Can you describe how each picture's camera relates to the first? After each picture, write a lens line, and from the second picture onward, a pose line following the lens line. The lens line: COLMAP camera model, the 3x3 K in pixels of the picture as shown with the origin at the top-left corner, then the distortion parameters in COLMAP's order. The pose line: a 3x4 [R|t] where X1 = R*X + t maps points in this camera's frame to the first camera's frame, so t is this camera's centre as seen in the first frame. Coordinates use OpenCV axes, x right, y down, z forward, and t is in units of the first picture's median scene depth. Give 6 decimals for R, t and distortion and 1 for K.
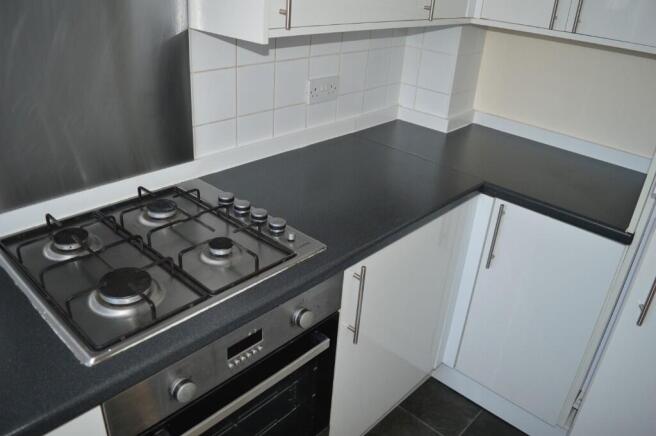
lens RADIAL K [[524.0, 0, 328.0], [0, 524.0, 218.0], [0, 0, 1]] dist [-0.086524, 0.012896]
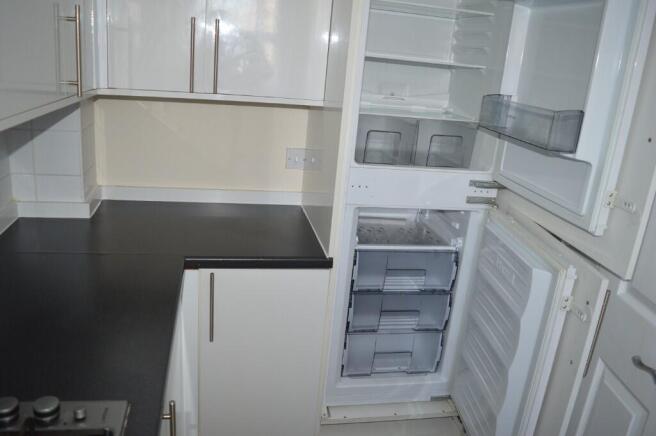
lens RADIAL K [[524.0, 0, 328.0], [0, 524.0, 218.0], [0, 0, 1]] dist [-0.086524, 0.012896]
pose [[0.599001, -0.256438, 0.758576, -0.241143], [0.324238, 0.943872, 0.063046, -0.113045], [-0.732167, 0.208195, 0.648527, 0.190689]]
